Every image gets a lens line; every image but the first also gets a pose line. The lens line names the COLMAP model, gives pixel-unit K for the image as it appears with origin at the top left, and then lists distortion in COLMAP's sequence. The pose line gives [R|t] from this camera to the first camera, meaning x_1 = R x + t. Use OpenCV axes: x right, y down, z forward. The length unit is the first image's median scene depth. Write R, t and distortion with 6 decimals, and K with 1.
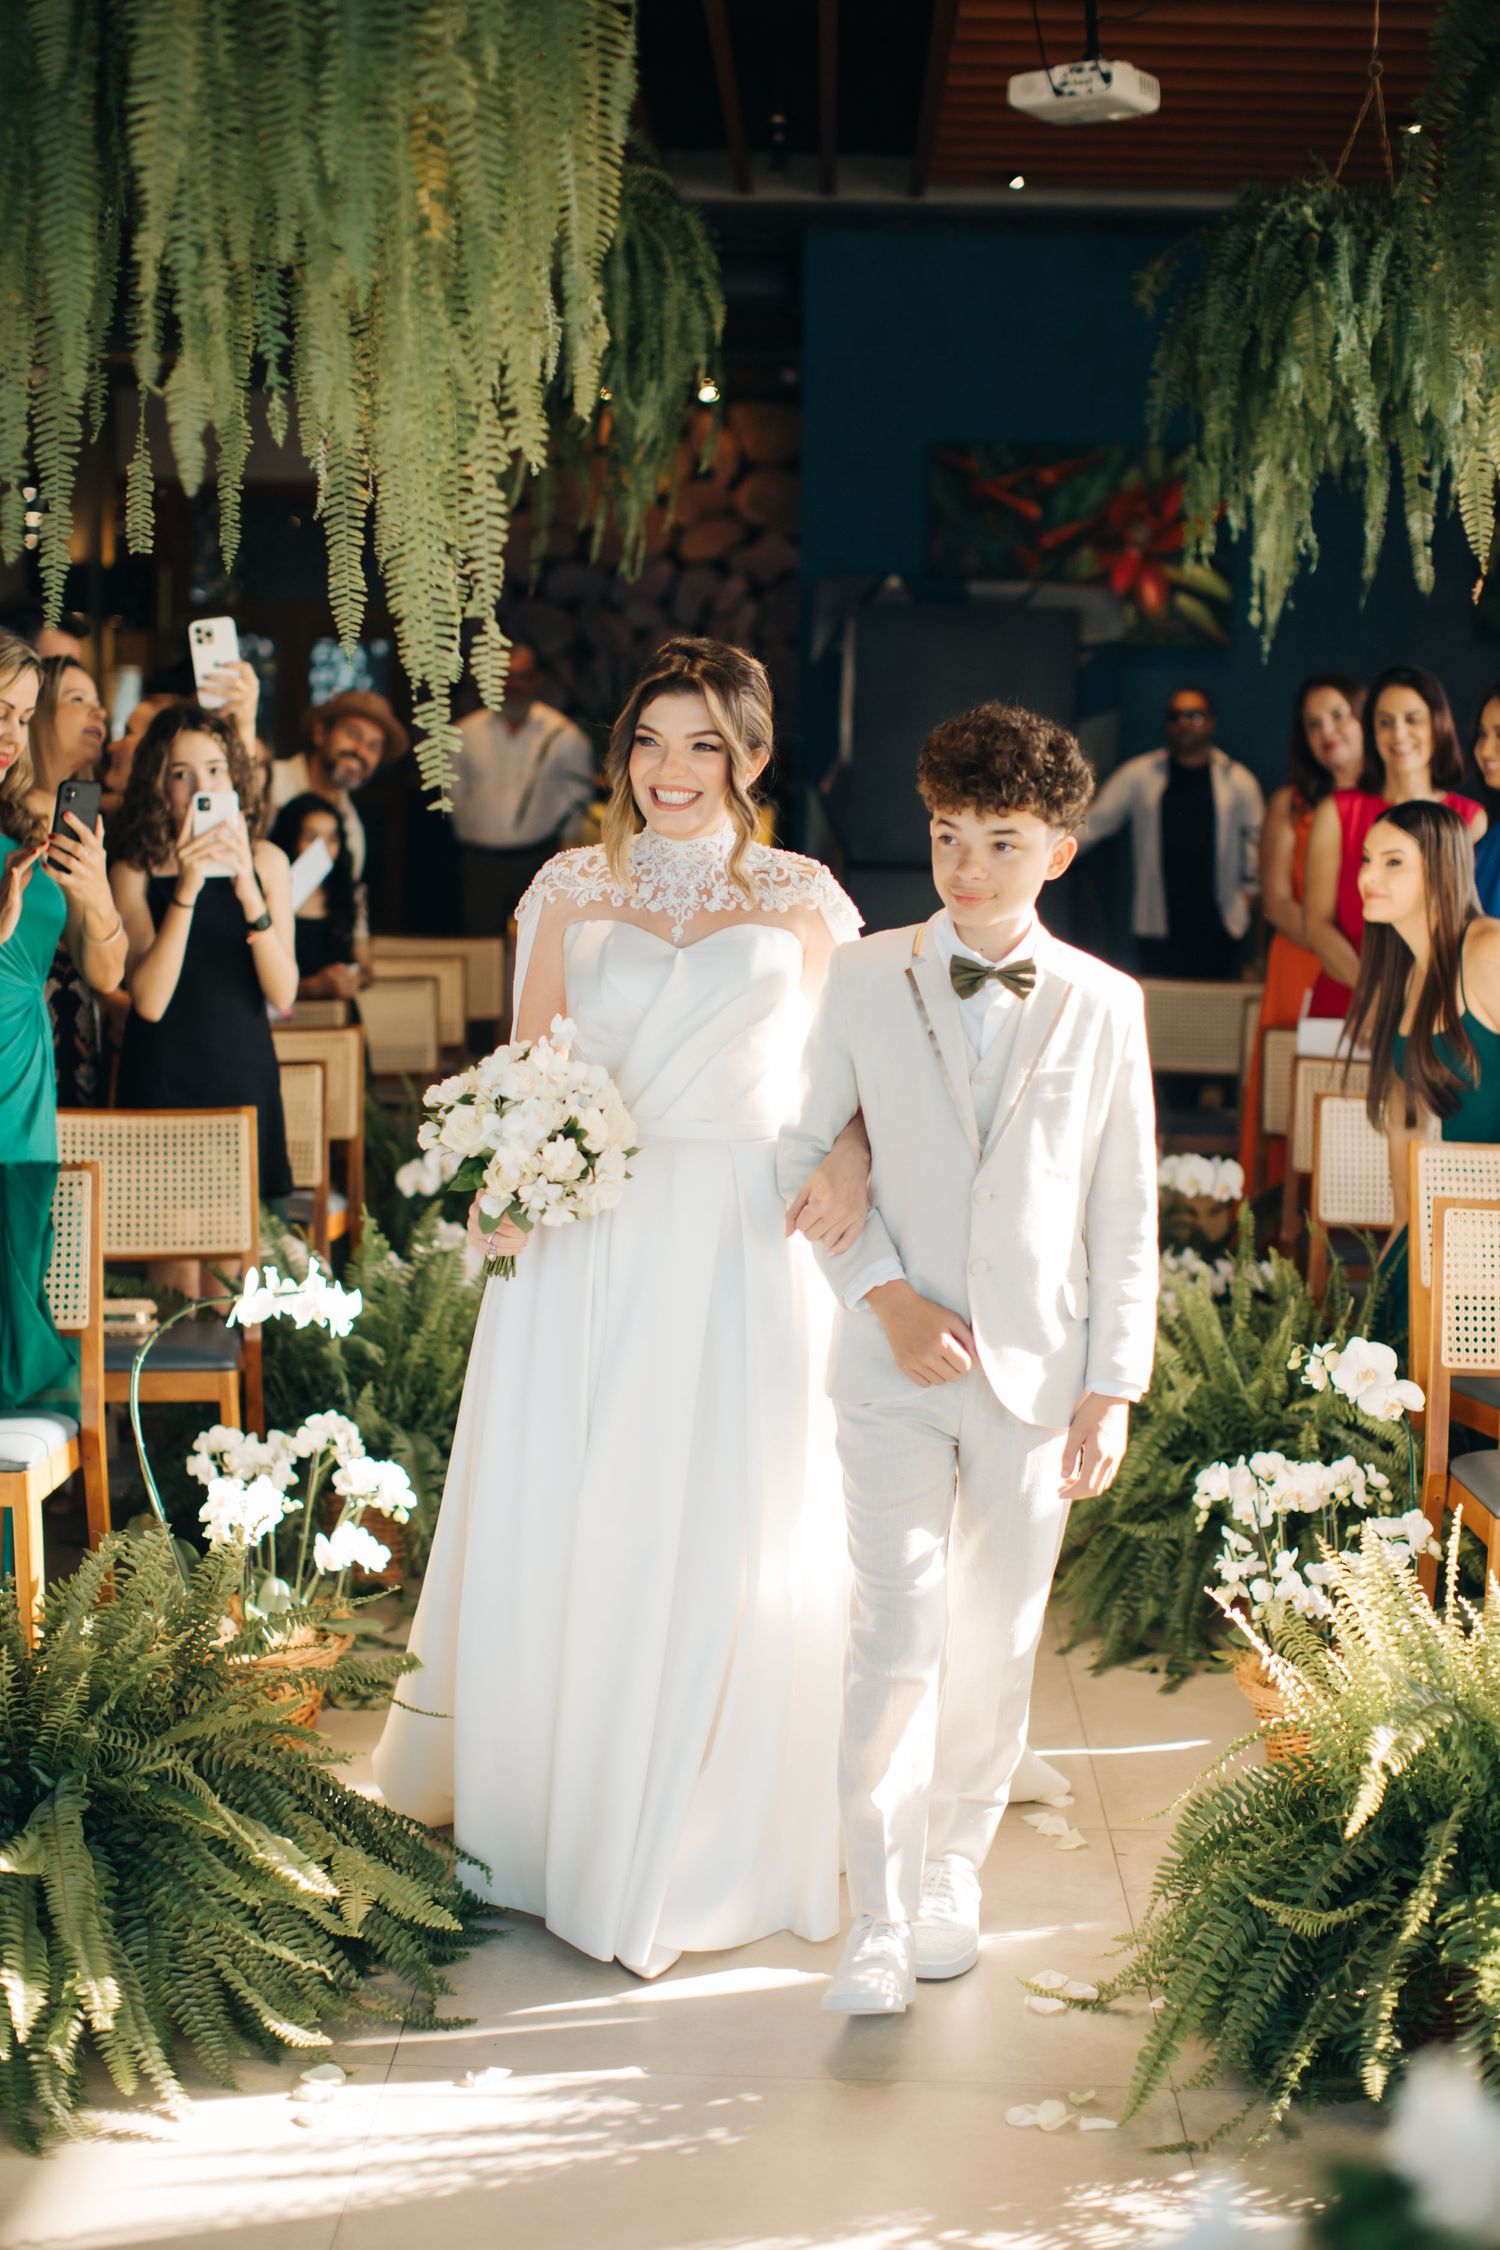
lens RADIAL K [[3201.2, 0, 741.8], [0, 3201.2, 1219.9], [0, 0, 1]] dist [-0.111409, 0.005220]
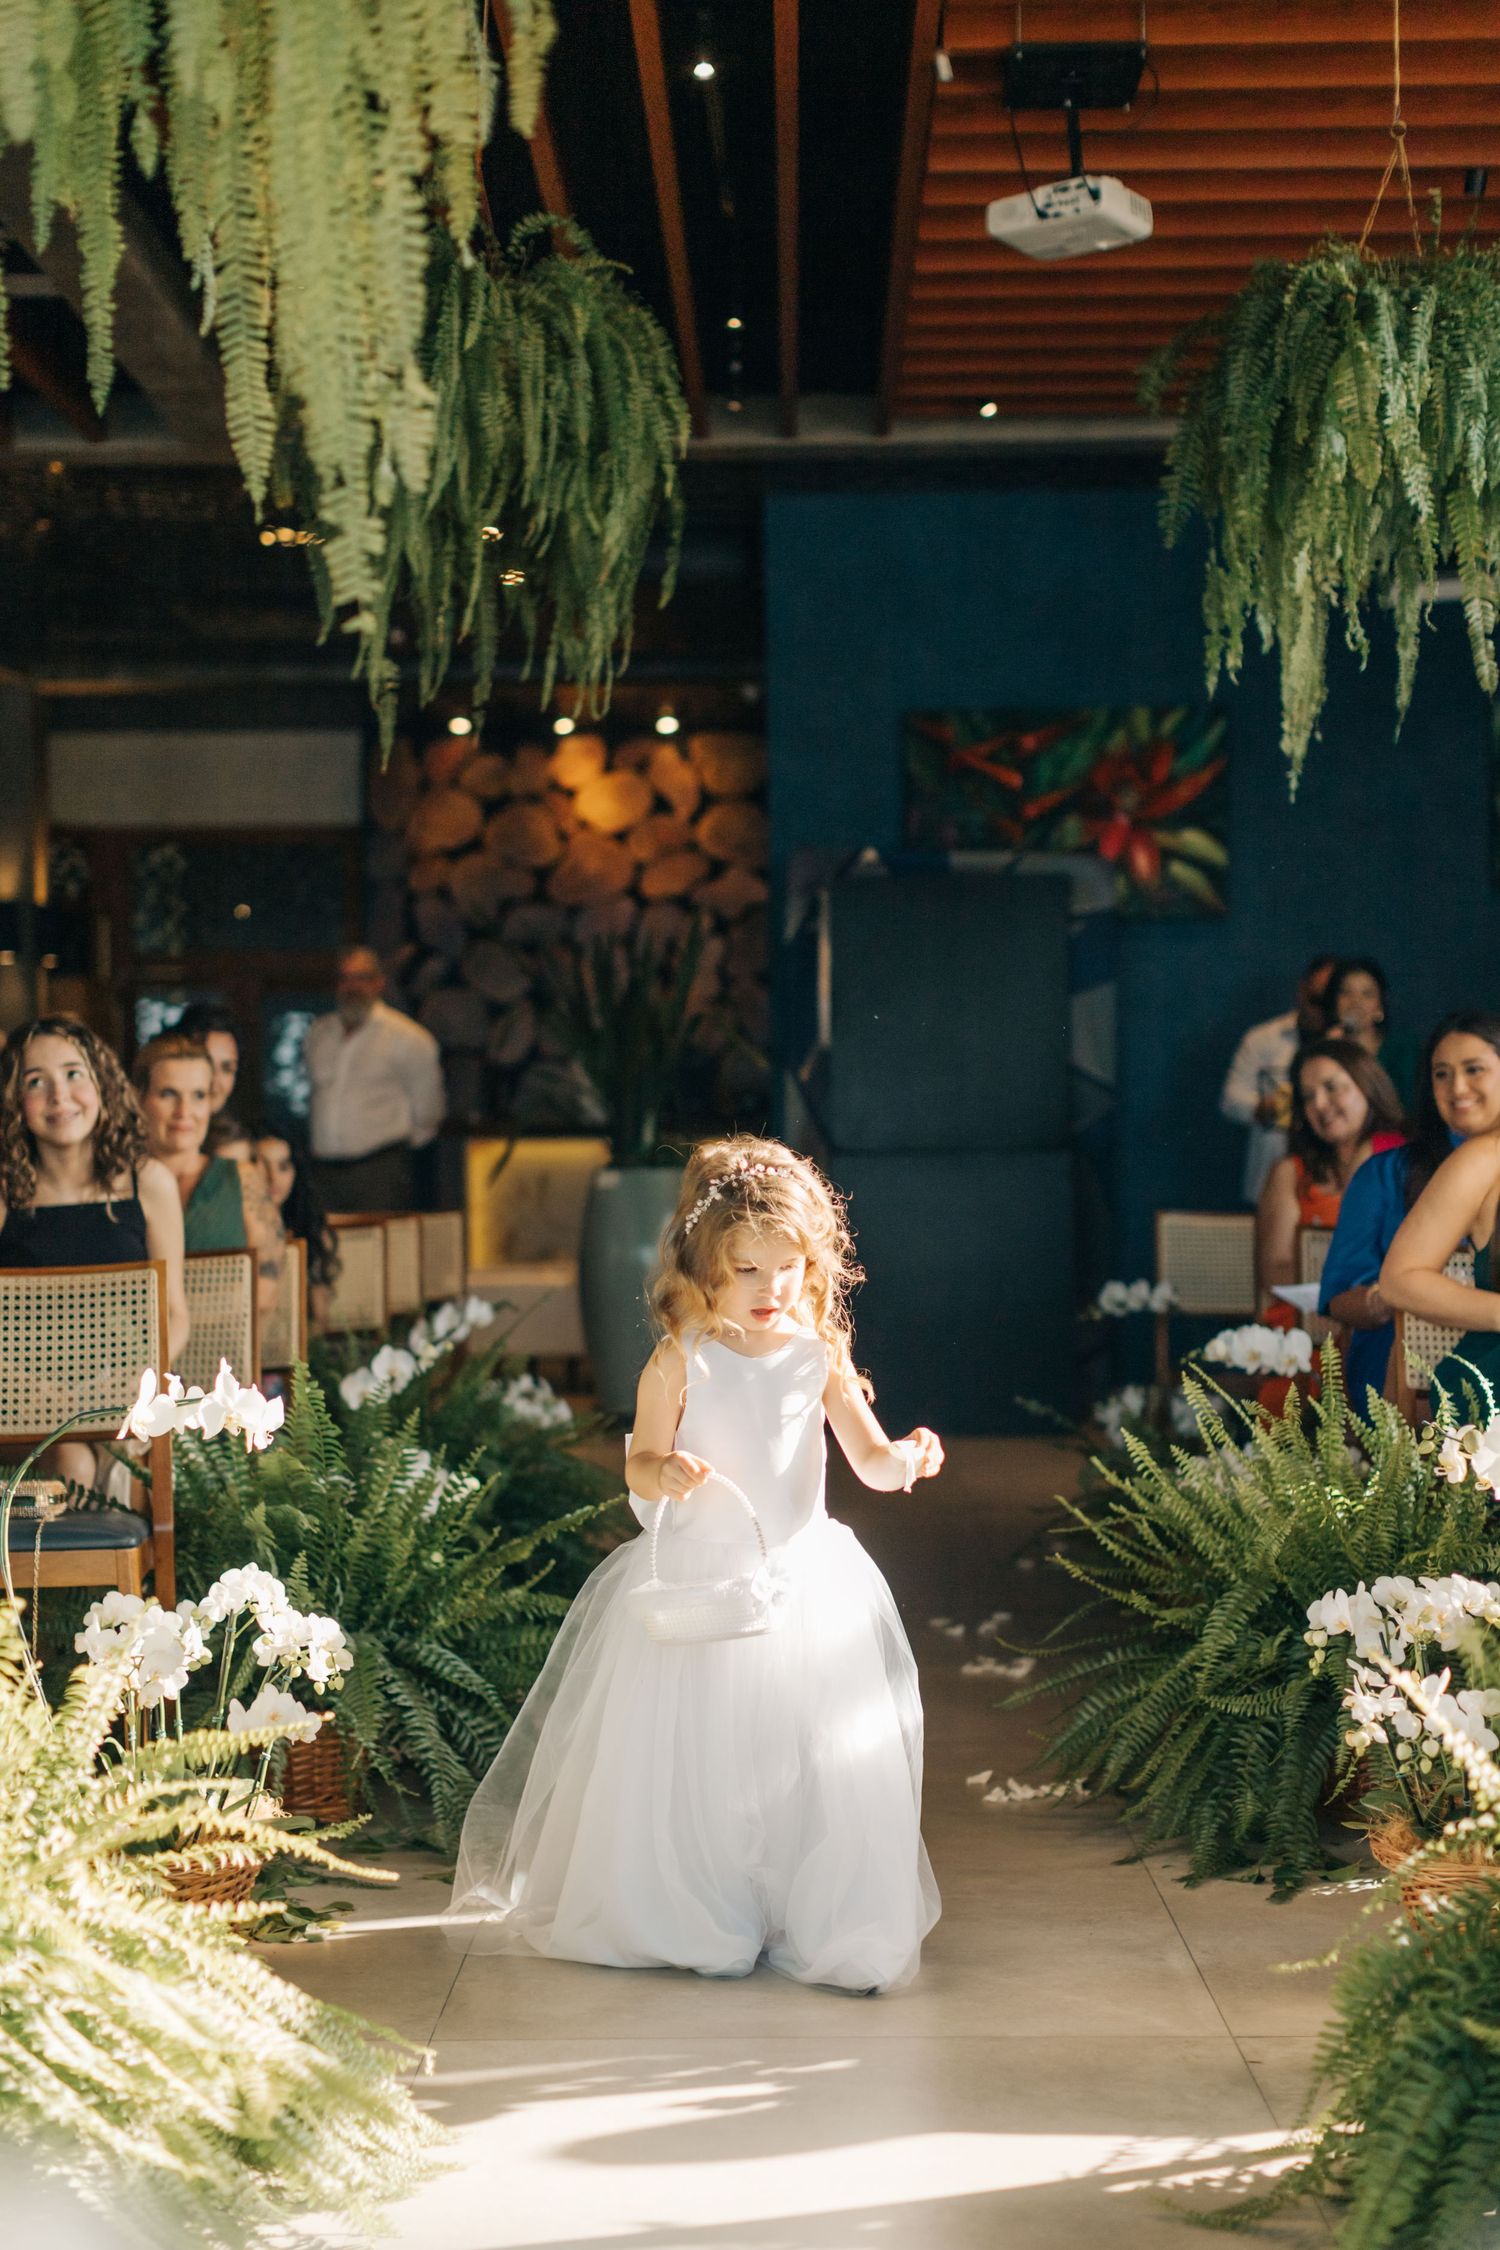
lens RADIAL K [[3268.9, 0, 750.0], [0, 3268.9, 1125.0], [0, 0, 1]] dist [-0.008539, 0.054745]
pose [[0.999528, -0.027832, 0.013037, -0.007647], [0.029542, 0.987039, -0.157739, 0.080614], [-0.008478, 0.158050, 0.987395, 0.143250]]
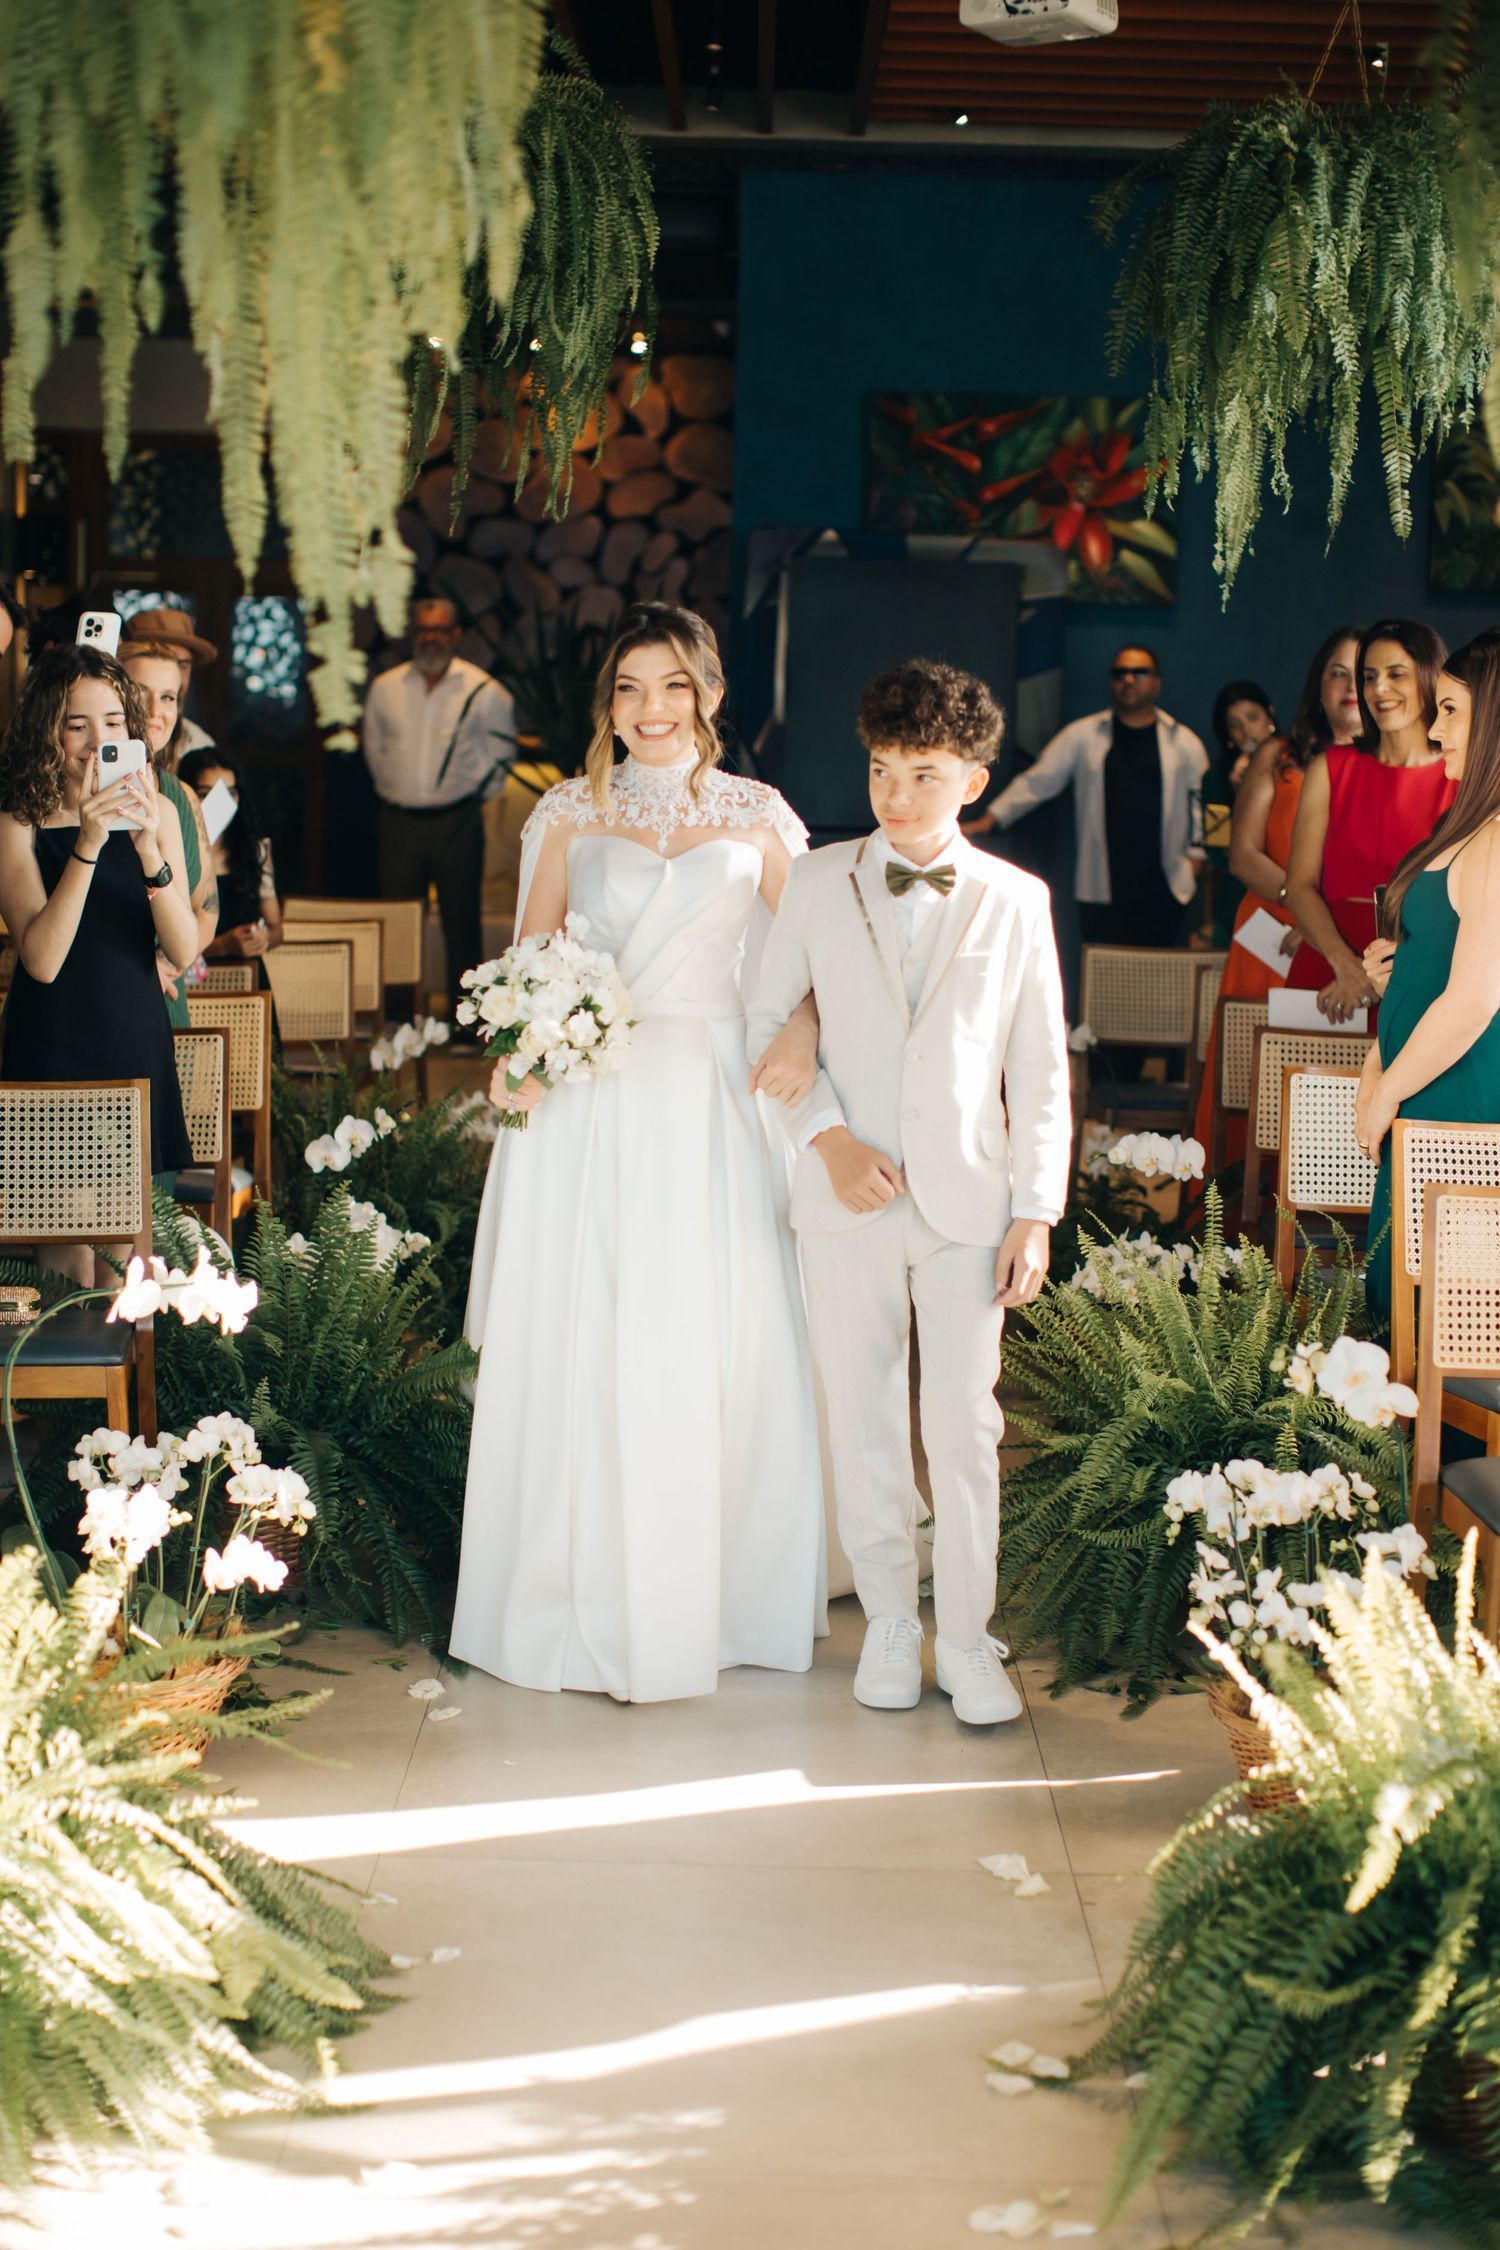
lens RADIAL K [[3228.4, 0, 750.0], [0, 3228.4, 1125.0], [0, 0, 1]] dist [-0.144514, -0.000854]
pose [[0.999665, 0.004831, 0.025414, -0.001839], [-0.004353, 0.999813, -0.018826, -0.005352], [-0.025500, 0.018709, 0.999500, 0.070074]]
